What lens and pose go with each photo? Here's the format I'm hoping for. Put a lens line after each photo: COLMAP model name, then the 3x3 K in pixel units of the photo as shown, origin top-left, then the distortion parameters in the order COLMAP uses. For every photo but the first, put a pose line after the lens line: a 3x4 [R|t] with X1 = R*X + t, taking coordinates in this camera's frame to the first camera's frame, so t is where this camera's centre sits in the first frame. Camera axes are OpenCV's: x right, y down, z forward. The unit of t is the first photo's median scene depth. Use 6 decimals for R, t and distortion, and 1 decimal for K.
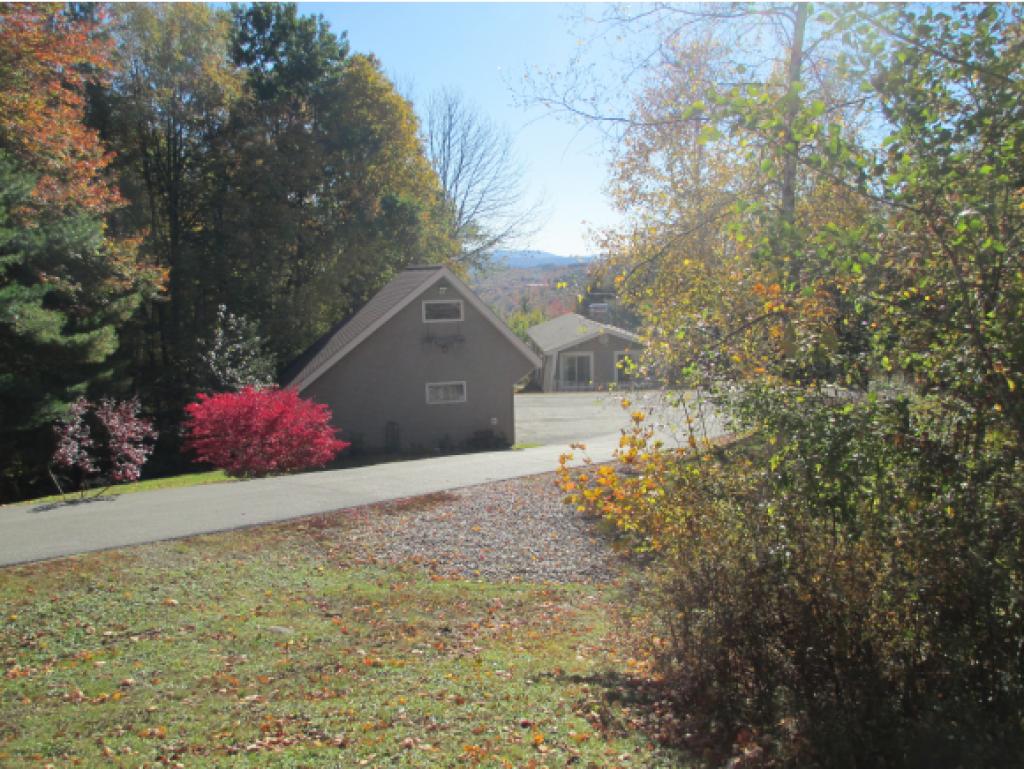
lens RADIAL K [[856.3, 0, 512.0], [0, 856.3, 384.5], [0, 0, 1]] dist [0.007433, 0.004306]
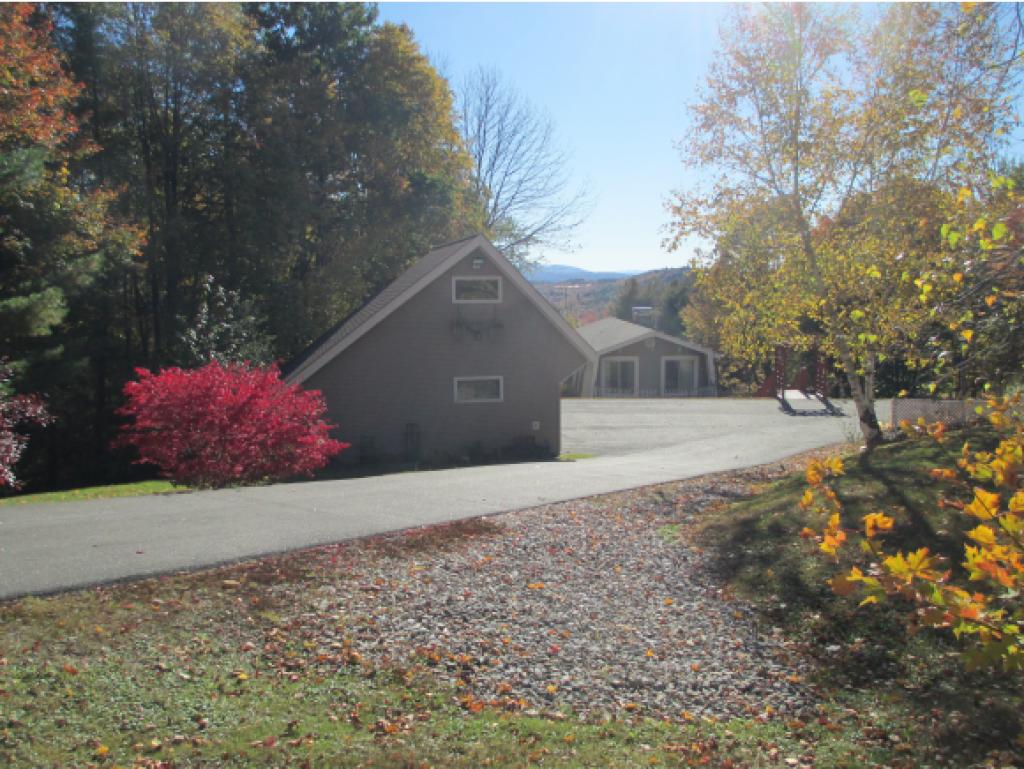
lens RADIAL K [[825.3, 0, 512.0], [0, 825.3, 384.5], [0, 0, 1]] dist [-0.009803, -0.006113]
pose [[0.999340, 0.022912, -0.028194, -0.024342], [-0.023493, 0.999515, -0.020445, 0.021768], [0.027712, 0.021094, 0.999393, 0.227169]]
